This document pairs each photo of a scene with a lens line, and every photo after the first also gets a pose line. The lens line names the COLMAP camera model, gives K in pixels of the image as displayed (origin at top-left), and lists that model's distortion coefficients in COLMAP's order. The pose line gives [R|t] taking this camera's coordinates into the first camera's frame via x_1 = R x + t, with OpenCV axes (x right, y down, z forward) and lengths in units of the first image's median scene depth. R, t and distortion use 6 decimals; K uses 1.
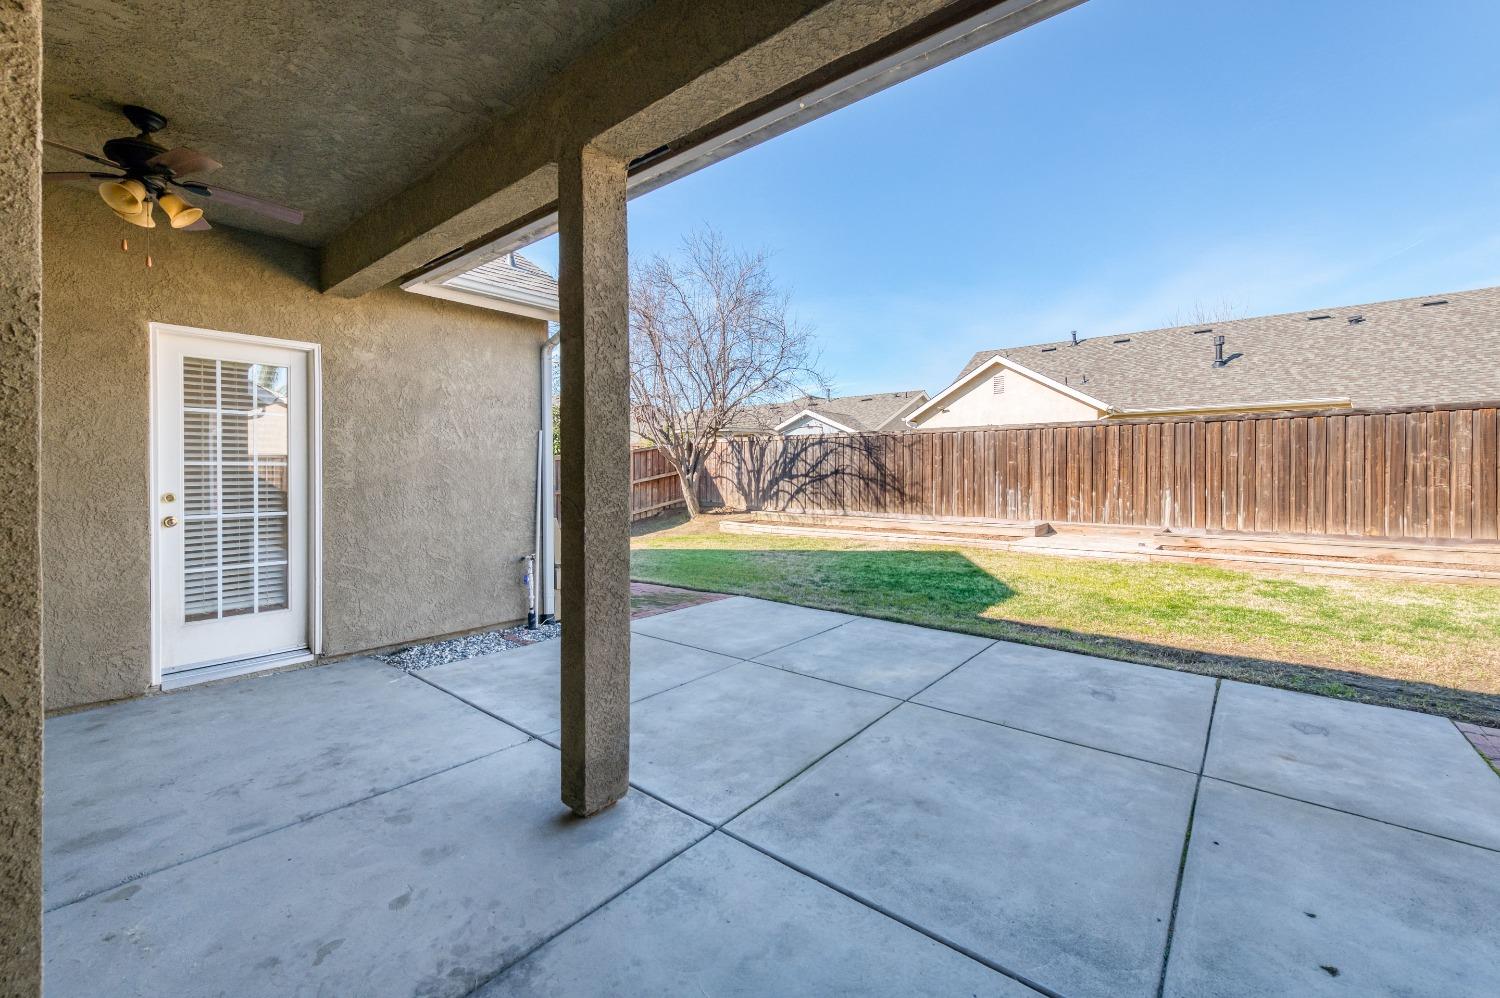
lens RADIAL K [[614.4, 0, 729.6], [0, 614.4, 474.9], [0, 0, 1]] dist [-0.000512, -0.000083]
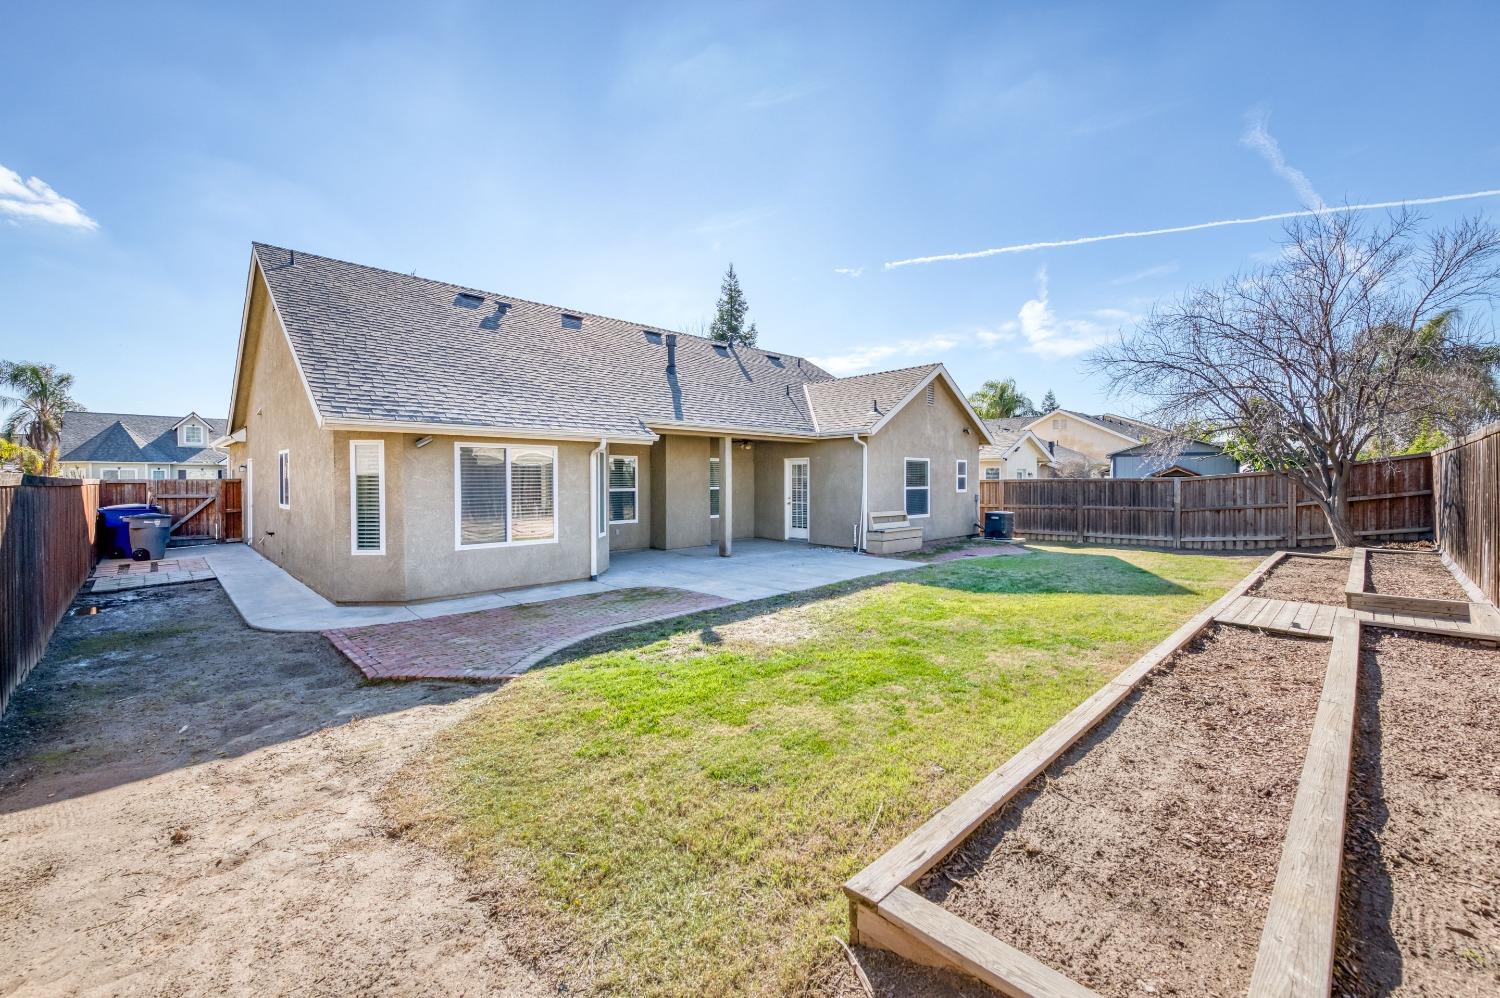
lens RADIAL K [[600.4, 0, 767.8], [0, 600.4, 490.8], [0, 0, 1]] dist [0.001103, -0.000023]
pose [[-0.076572, 0.021597, -0.996830, 0.923759], [-0.003501, 0.999753, 0.021929, -0.028806], [0.997058, 0.005169, -0.076478, 0.327071]]
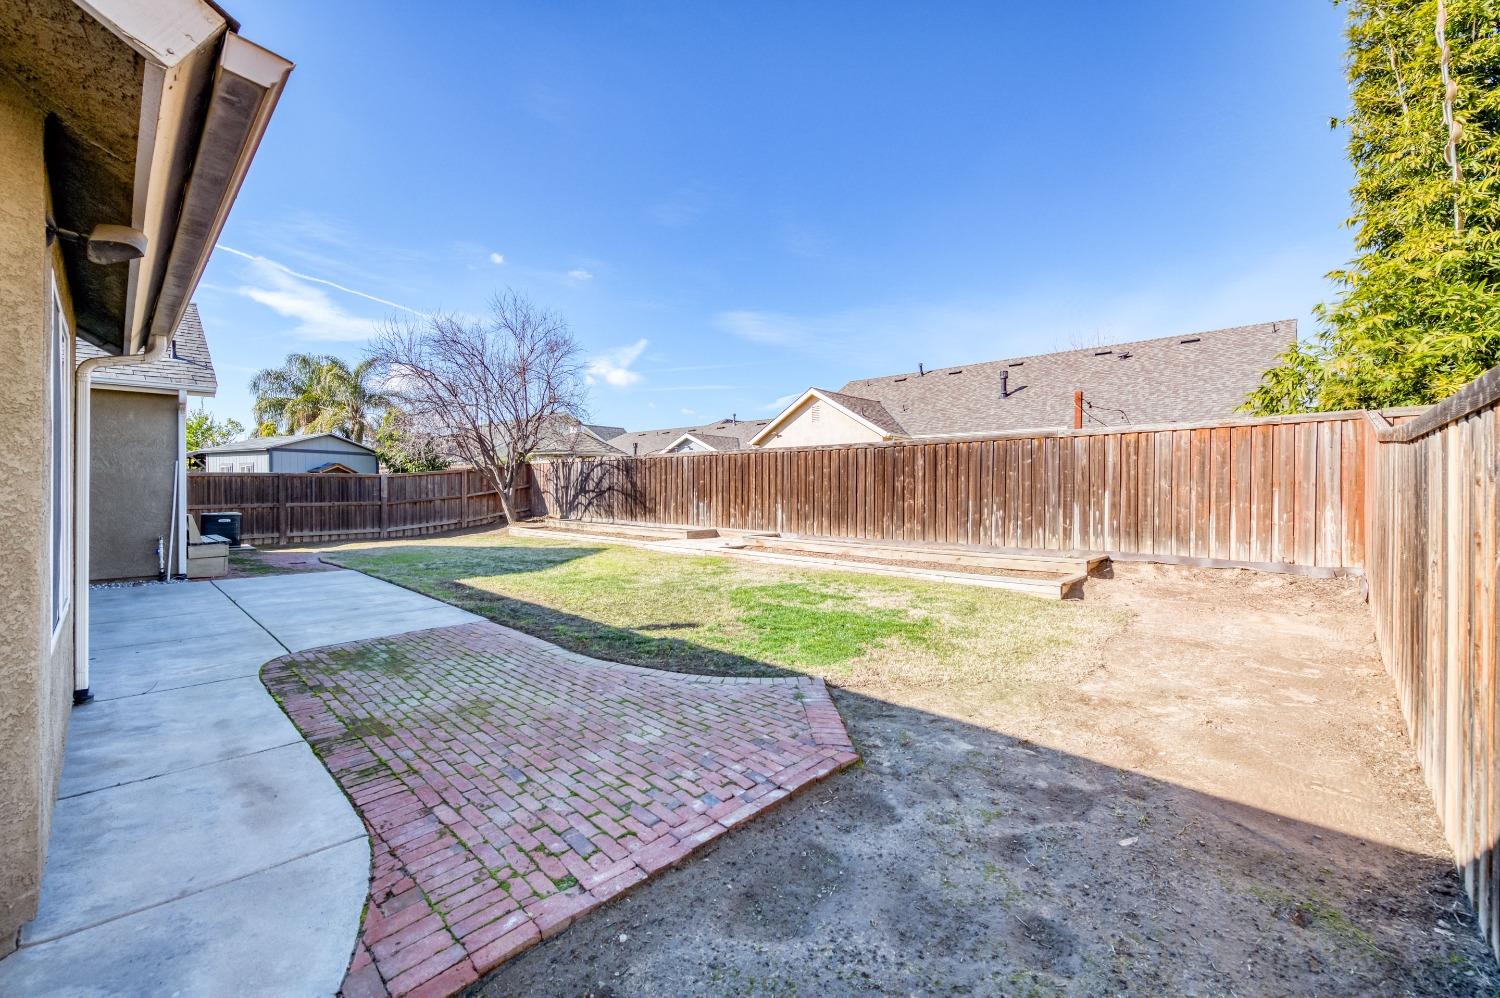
lens RADIAL K [[601.8, 0, 722.9], [0, 601.8, 487.0], [0, 0, 1]] dist [0.004463, -0.000822]
pose [[0.997353, 0.007190, -0.072353, 0.517976], [-0.007687, 0.999949, -0.006589, -0.001300], [0.072302, 0.007128, 0.997357, -0.204083]]
